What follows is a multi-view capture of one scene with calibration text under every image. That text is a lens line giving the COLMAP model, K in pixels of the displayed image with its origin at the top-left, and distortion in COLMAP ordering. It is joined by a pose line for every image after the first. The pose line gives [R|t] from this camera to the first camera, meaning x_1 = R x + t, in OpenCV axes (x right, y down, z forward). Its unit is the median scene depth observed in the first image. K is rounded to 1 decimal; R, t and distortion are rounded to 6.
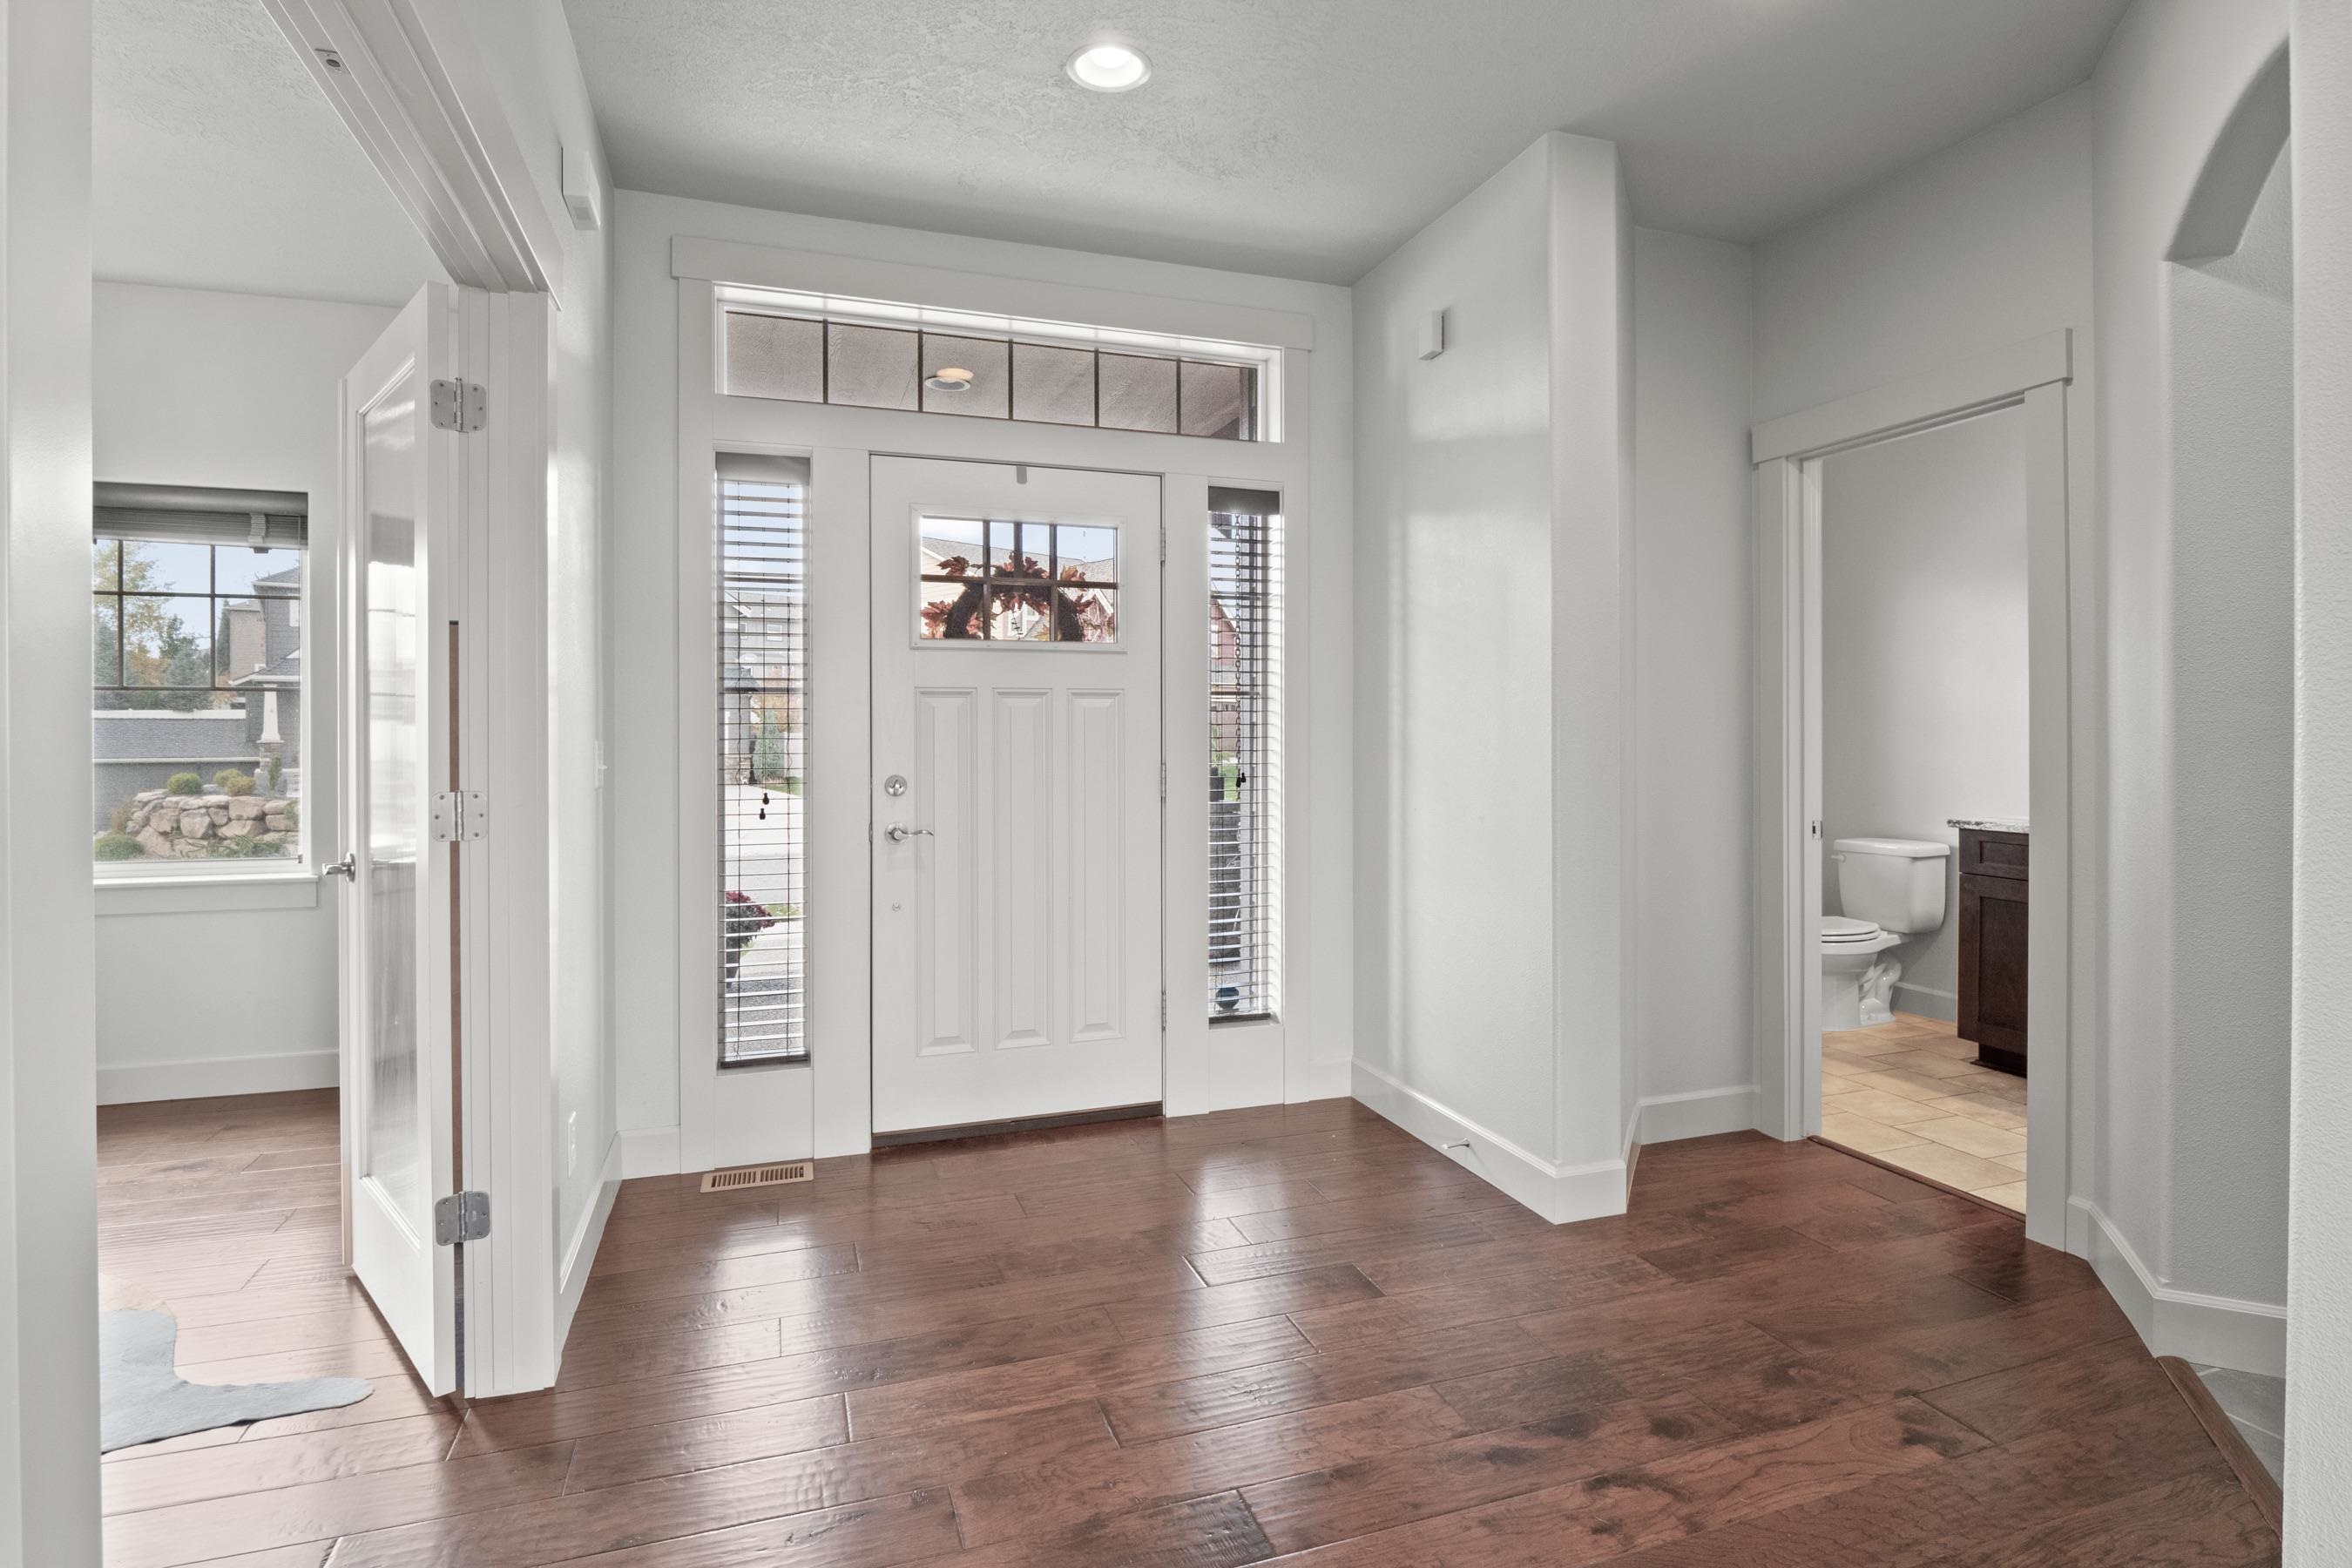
lens RADIAL K [[1138.1, 0, 1180.2], [0, 1138.1, 734.1], [0, 0, 1]] dist [-0.027587, -0.000101]
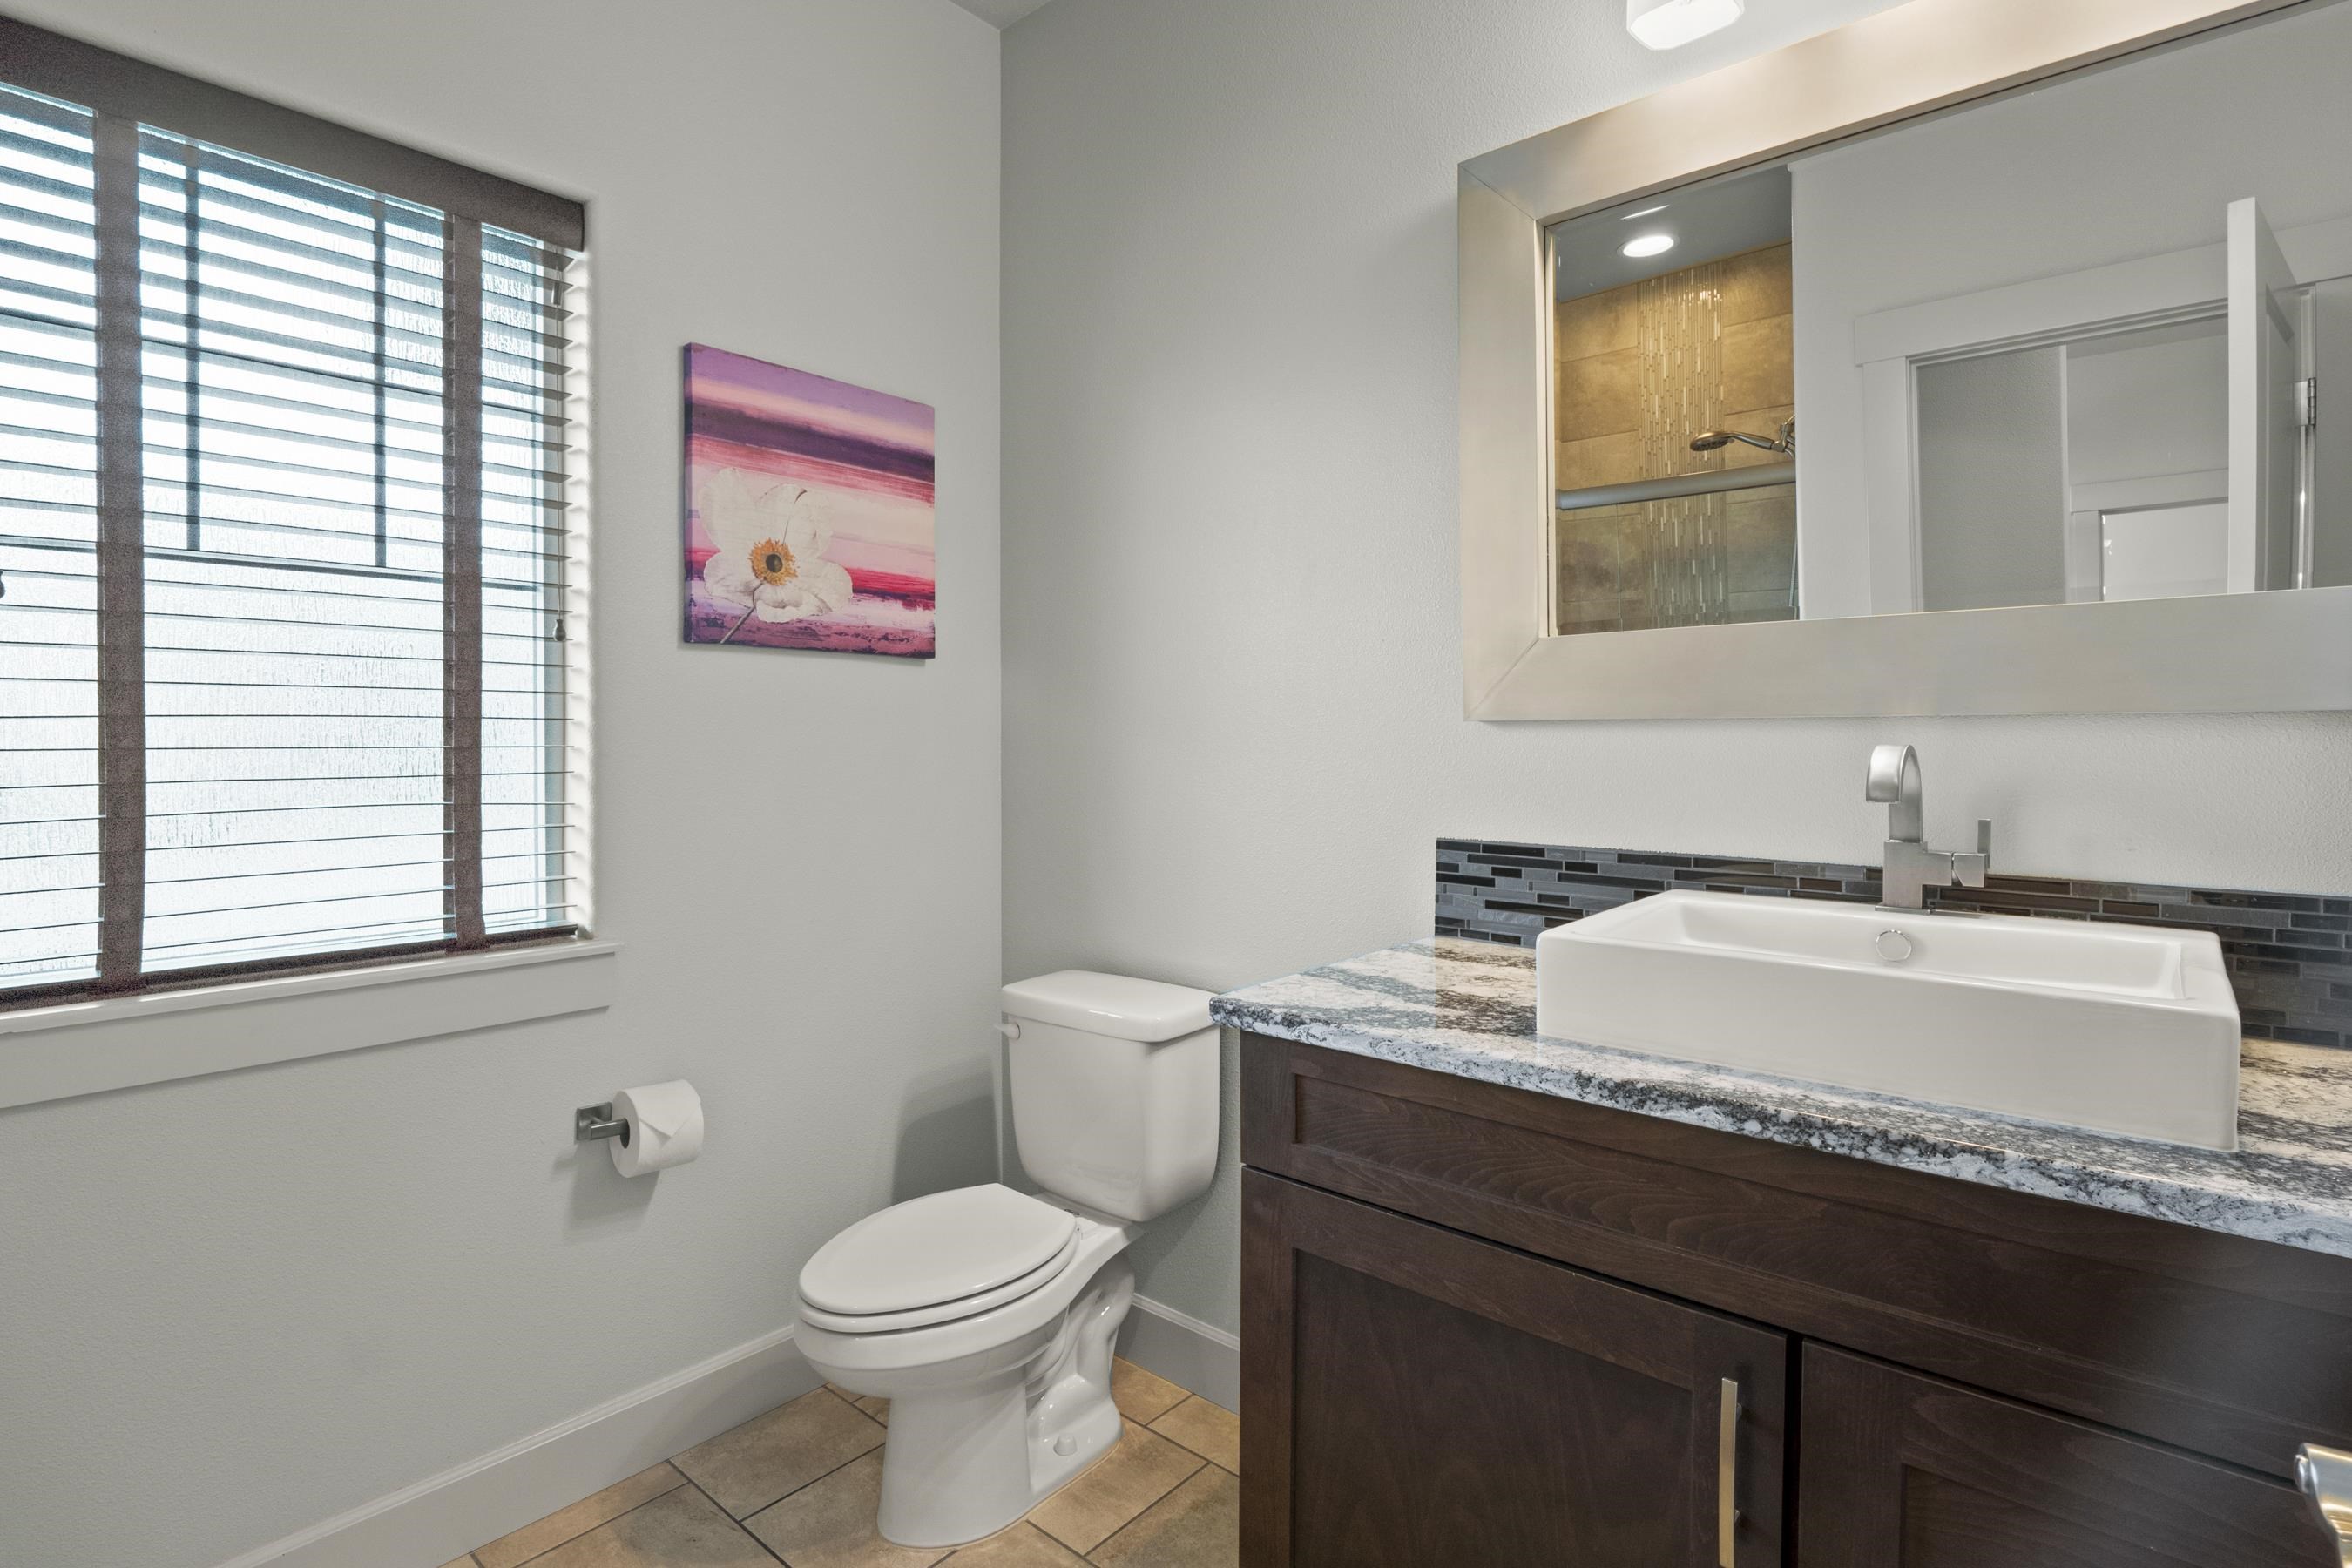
lens RADIAL K [[1136.3, 0, 1173.9], [0, 1136.3, 768.8], [0, 0, 1]] dist [-0.002779, 0.000184]
pose [[0.856841, 0.003078, 0.515571, 0.439401], [-0.006190, 0.999972, 0.004318, 0.004647], [-0.515543, -0.006891, 0.856836, 0.631594]]
